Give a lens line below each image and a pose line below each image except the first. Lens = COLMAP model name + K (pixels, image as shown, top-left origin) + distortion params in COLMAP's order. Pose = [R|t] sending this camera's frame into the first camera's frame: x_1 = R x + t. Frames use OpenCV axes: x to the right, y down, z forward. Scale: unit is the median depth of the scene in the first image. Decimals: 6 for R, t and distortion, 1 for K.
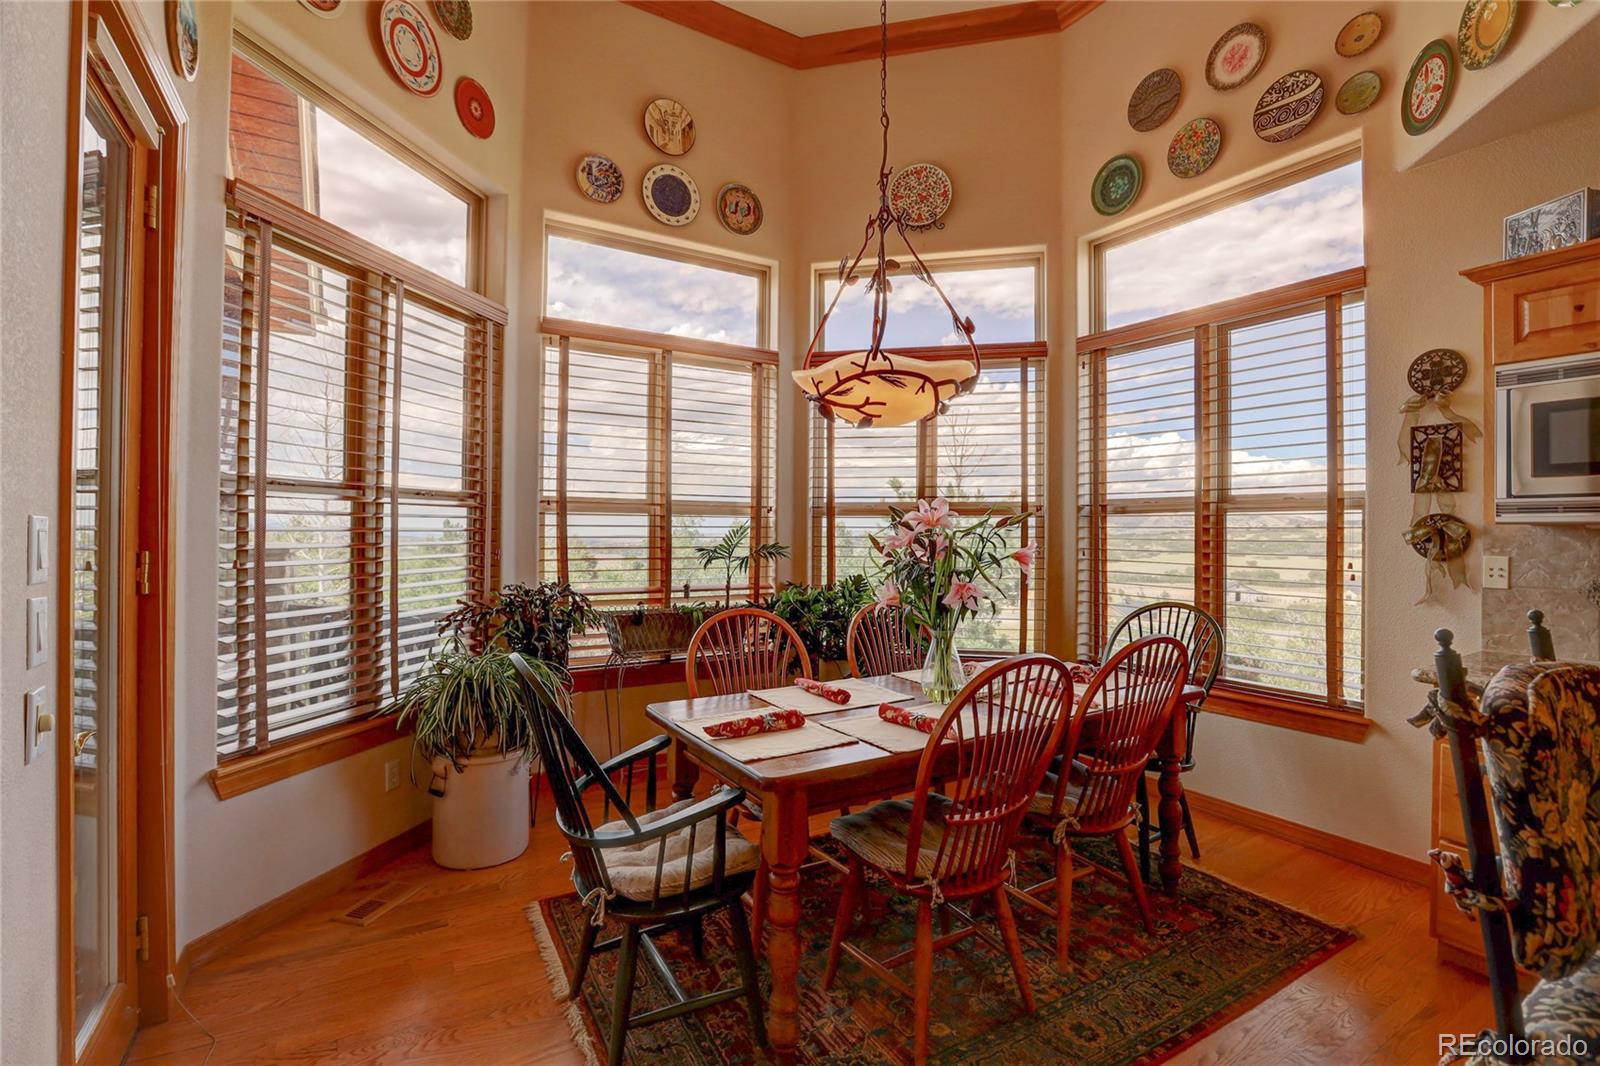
lens RADIAL K [[737.6, 0, 800.5], [0, 737.6, 530.2], [0, 0, 1]] dist [-0.035734, 0.005944]
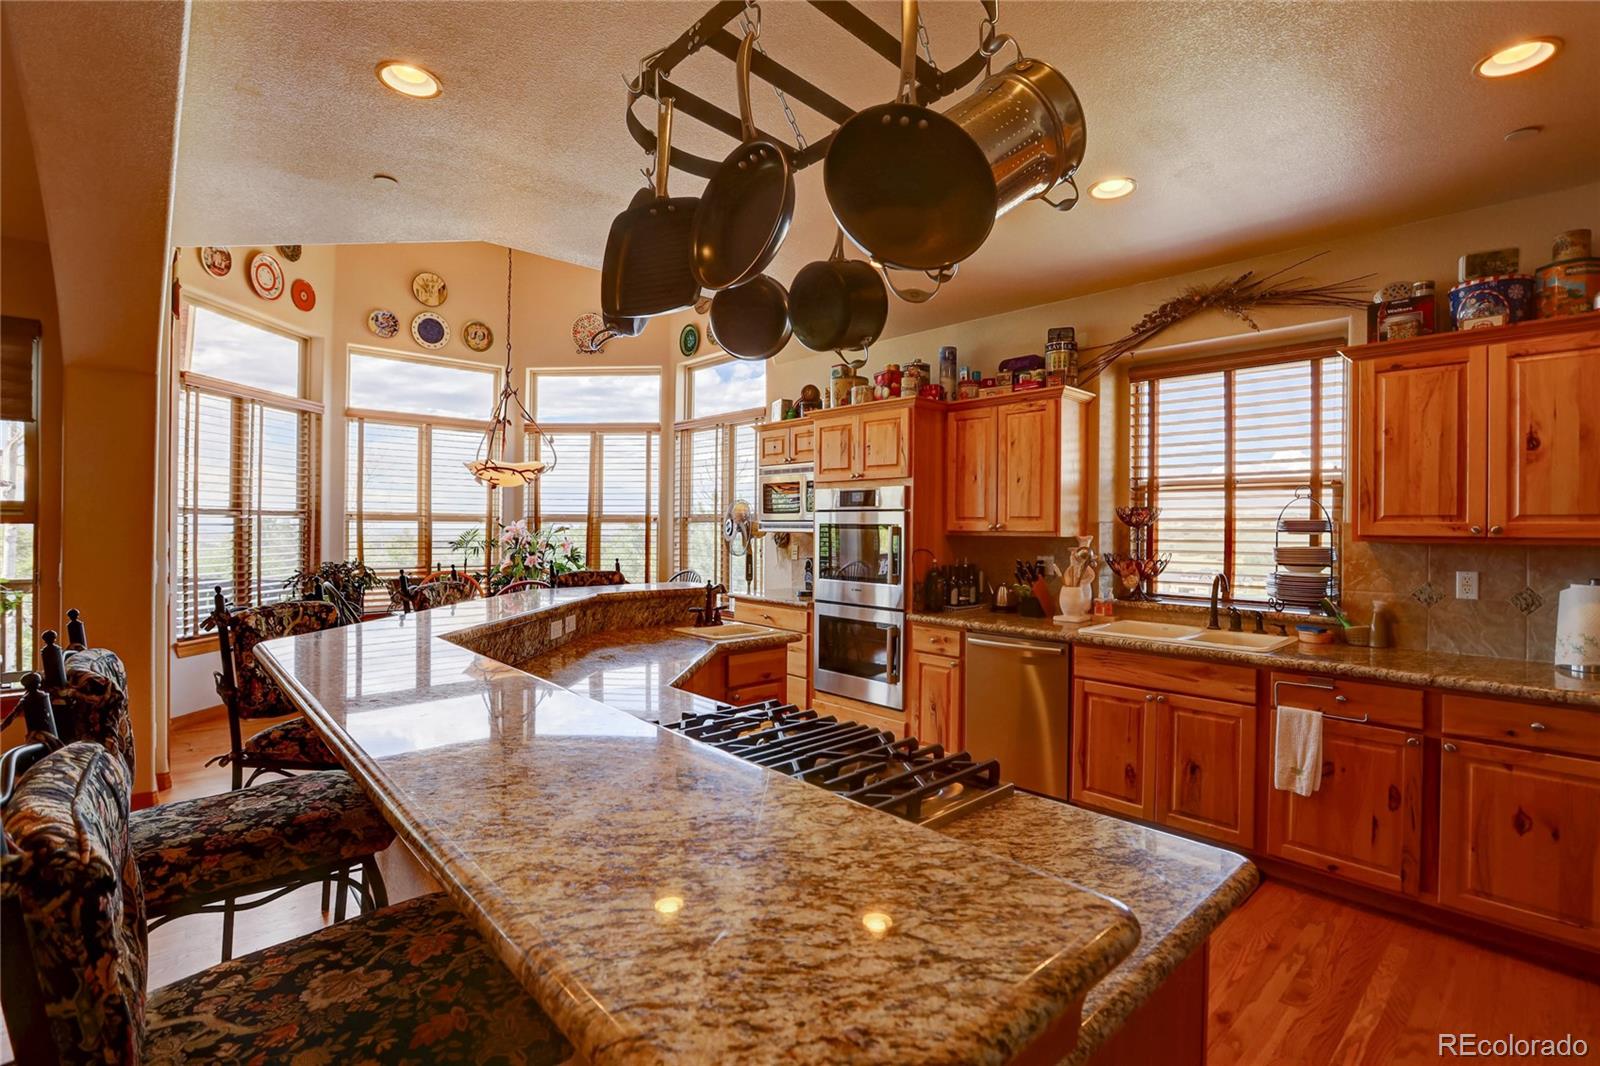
lens RADIAL K [[737.6, 0, 791.9], [0, 737.6, 531.0], [0, 0, 1]] dist [-0.035734, 0.005944]
pose [[0.984810, 0.001350, 0.173631, 0.393758], [-0.003010, 0.999952, 0.009300, -0.021081], [-0.173610, -0.009681, 0.984767, -0.895411]]
